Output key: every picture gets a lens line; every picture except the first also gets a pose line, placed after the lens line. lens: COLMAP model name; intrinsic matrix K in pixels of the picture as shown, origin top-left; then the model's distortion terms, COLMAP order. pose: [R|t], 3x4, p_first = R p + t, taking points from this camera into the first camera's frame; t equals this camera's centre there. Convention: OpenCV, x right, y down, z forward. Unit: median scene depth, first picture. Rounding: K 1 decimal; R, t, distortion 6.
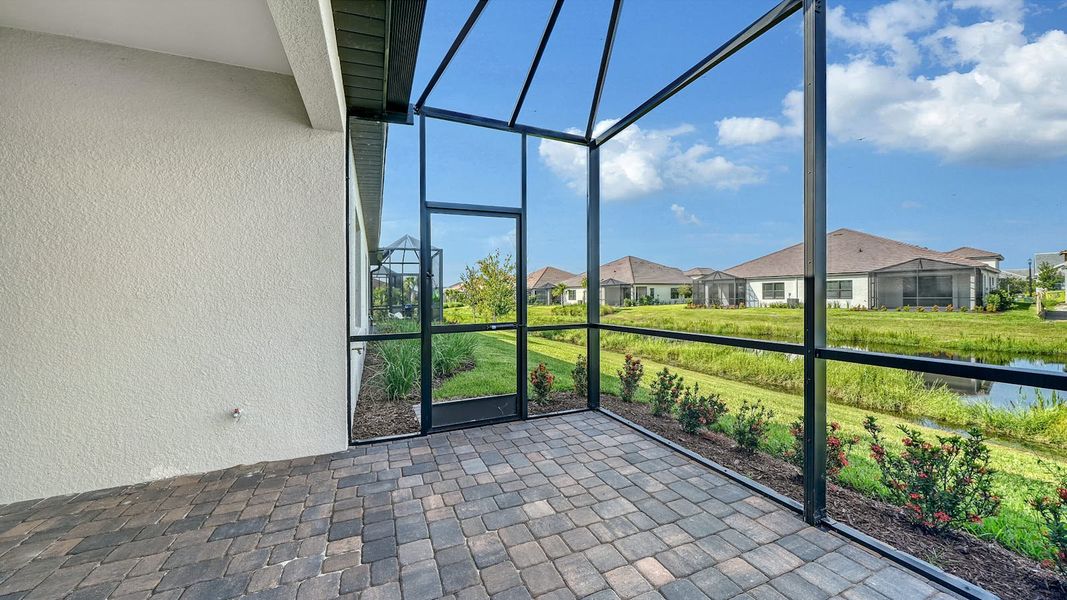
lens RADIAL K [[383.2, 0, 527.7], [0, 383.2, 305.6], [0, 0, 1]] dist [-0.002078, -0.000135]
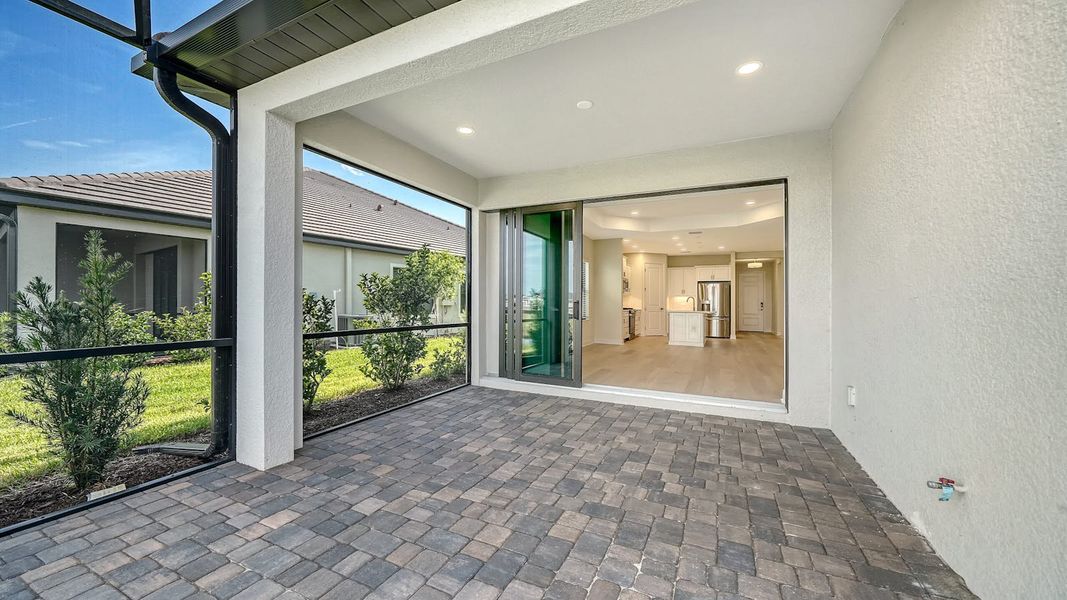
lens RADIAL K [[383.2, 0, 532.6], [0, 383.2, 292.0], [0, 0, 1]] dist [-0.002078, -0.000135]
pose [[-0.734675, -0.013136, -0.678292, 0.191805], [-0.017419, 0.999848, -0.000496, -0.027830], [0.678195, 0.011451, -0.734792, 1.151845]]
